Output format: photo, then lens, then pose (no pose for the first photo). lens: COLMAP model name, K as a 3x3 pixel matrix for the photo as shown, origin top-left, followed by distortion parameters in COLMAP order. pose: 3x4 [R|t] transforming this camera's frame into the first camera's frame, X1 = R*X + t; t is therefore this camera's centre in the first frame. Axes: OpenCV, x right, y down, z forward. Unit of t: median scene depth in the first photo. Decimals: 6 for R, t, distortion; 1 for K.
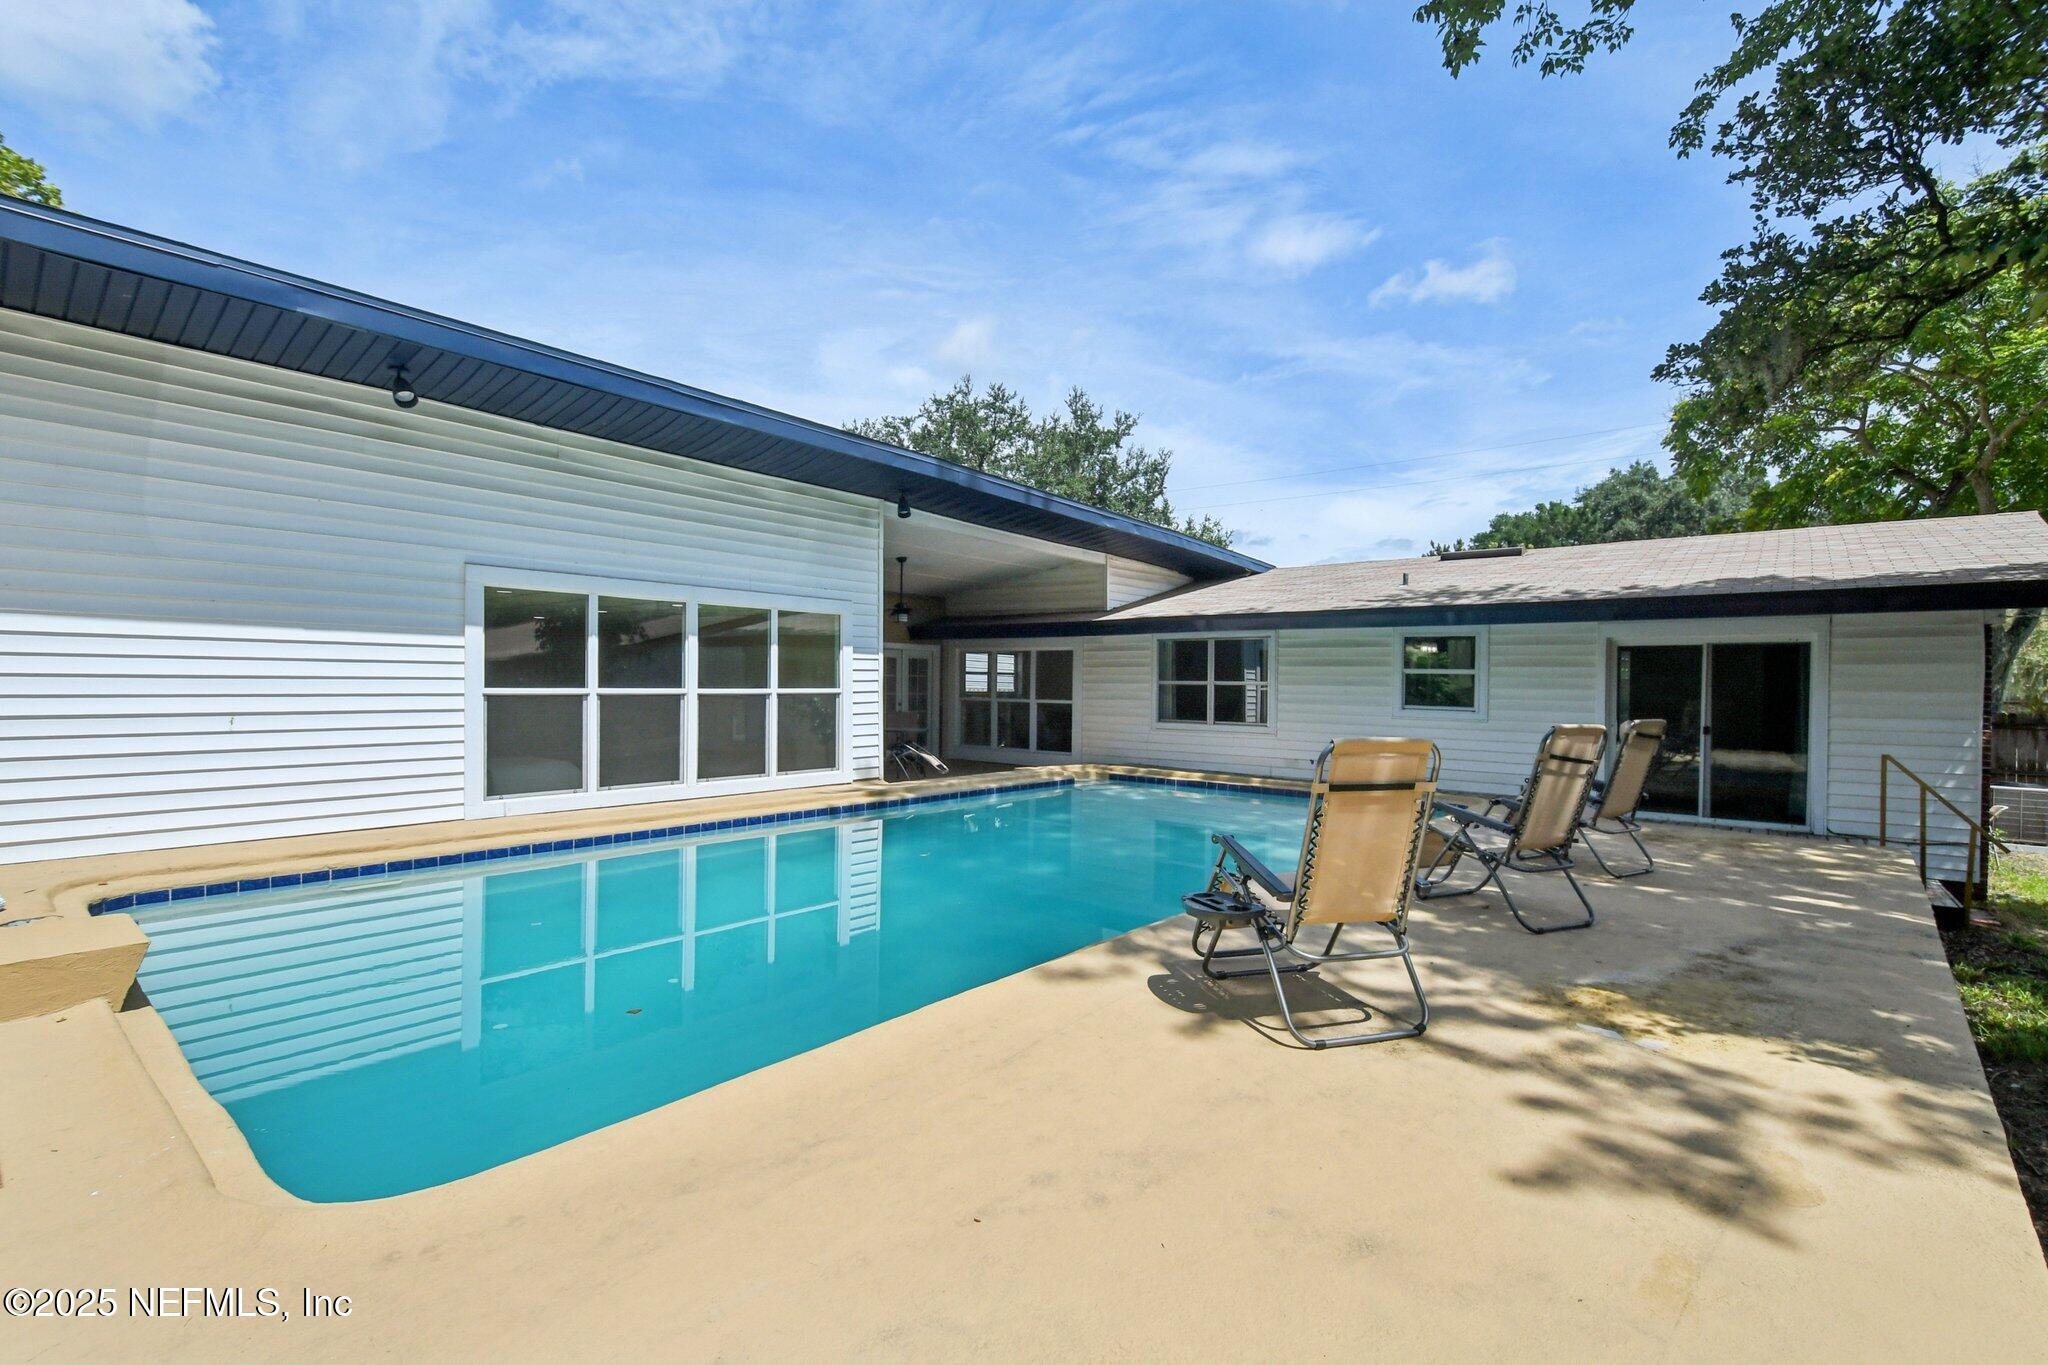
lens RADIAL K [[927.8, 0, 1024.0], [0, 927.8, 682.5], [0, 0, 1]] dist [-0.000353, -0.001354]
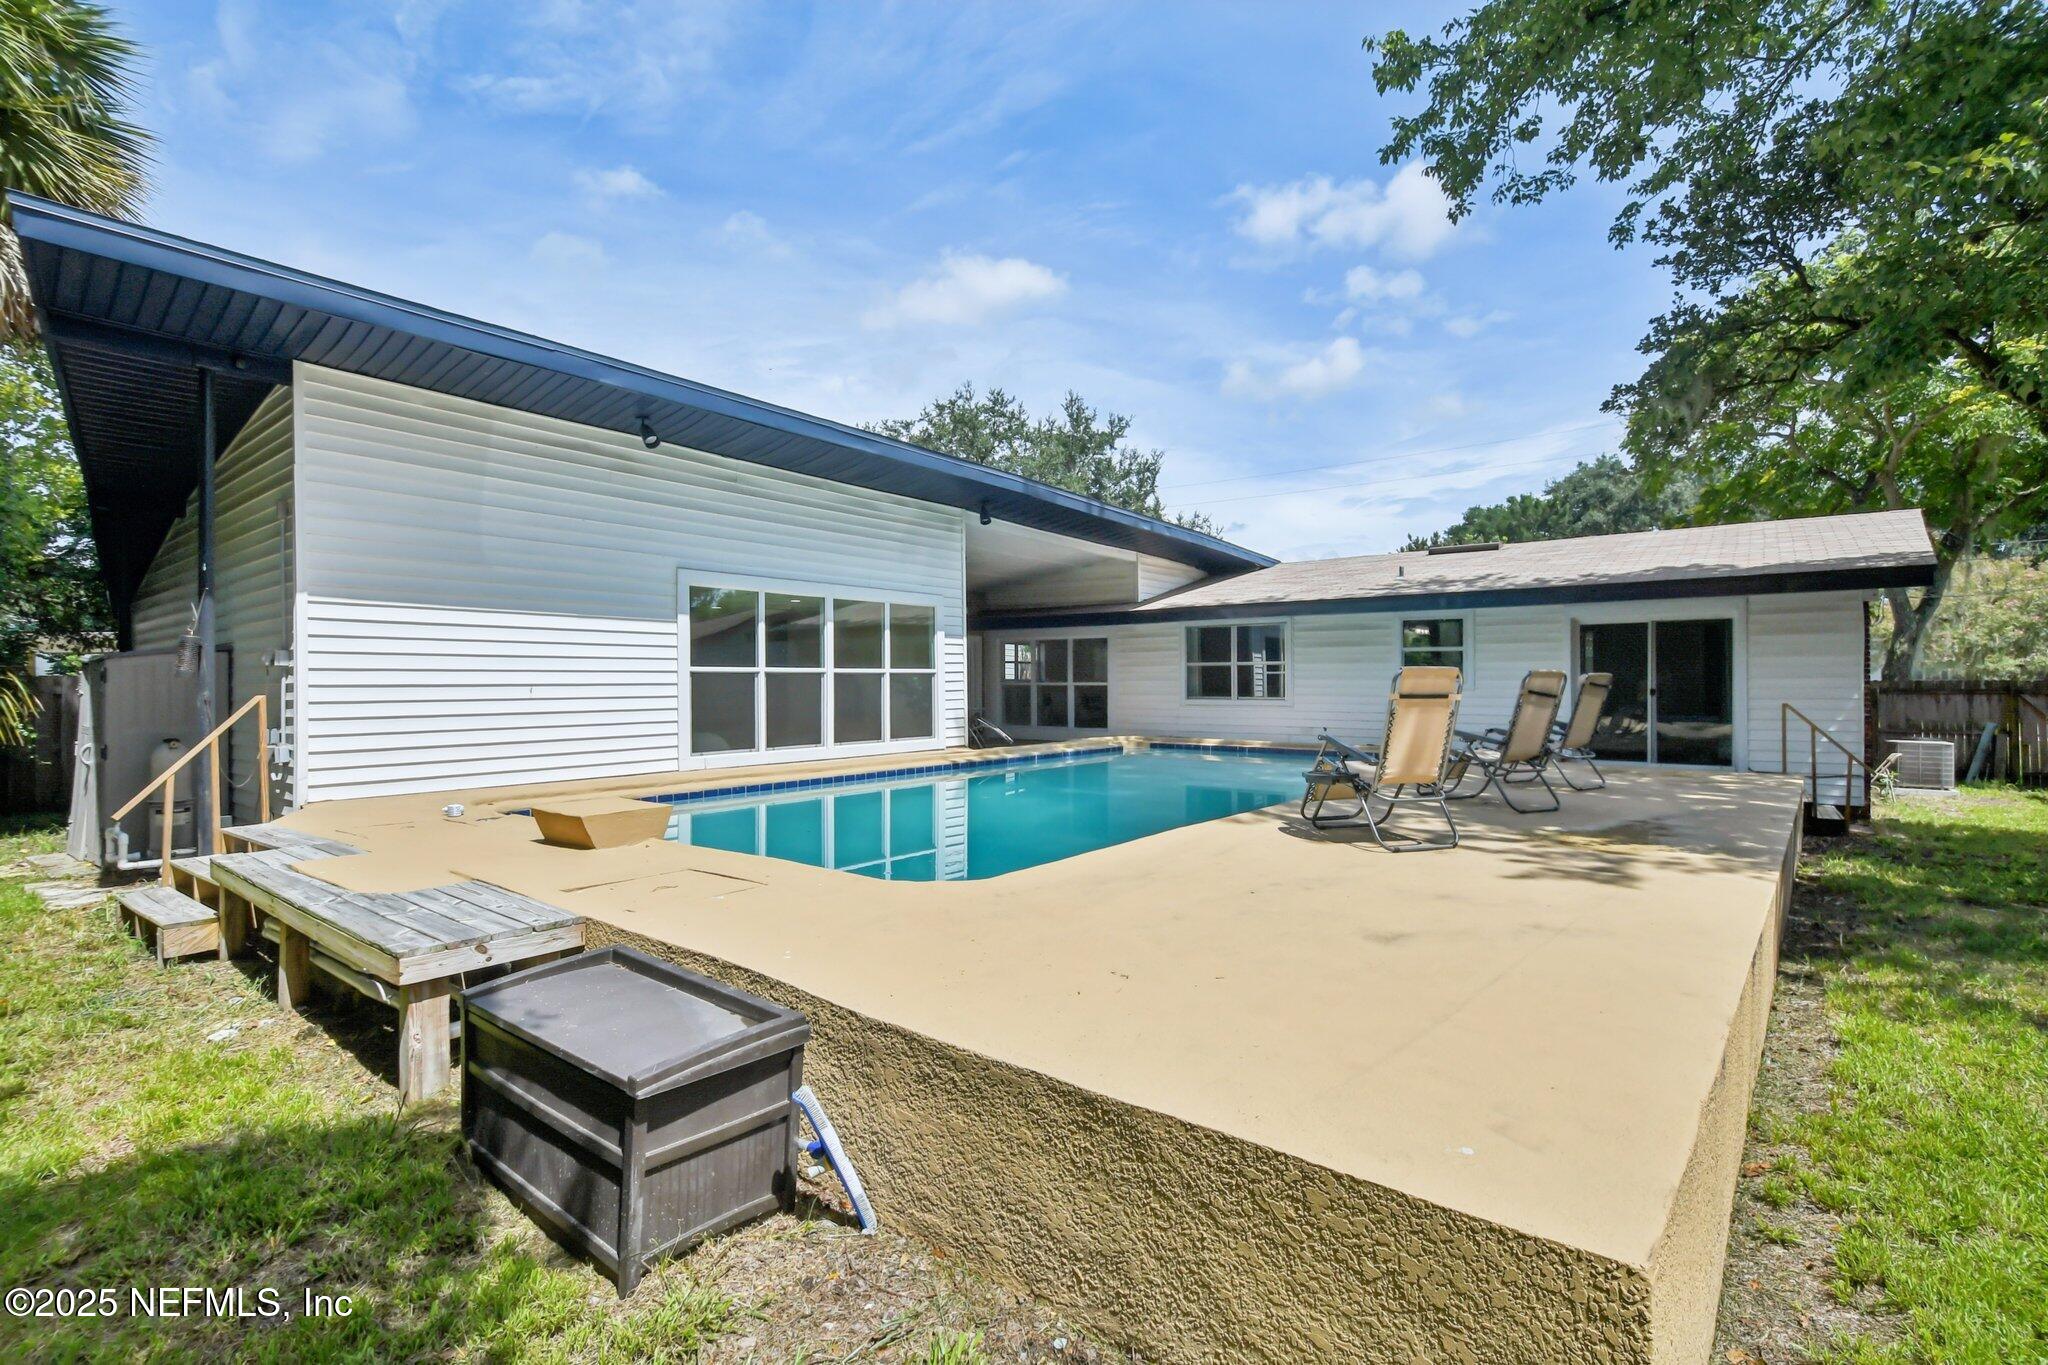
lens RADIAL K [[919.2, 0, 1031.7], [0, 919.2, 672.3], [0, 0, 1]] dist [0.001613, -0.004692]
pose [[0.999601, -0.014374, 0.024315, -0.074097], [0.014523, 0.999877, -0.005996, 0.013857], [-0.024226, 0.006347, 0.999686, -0.127820]]
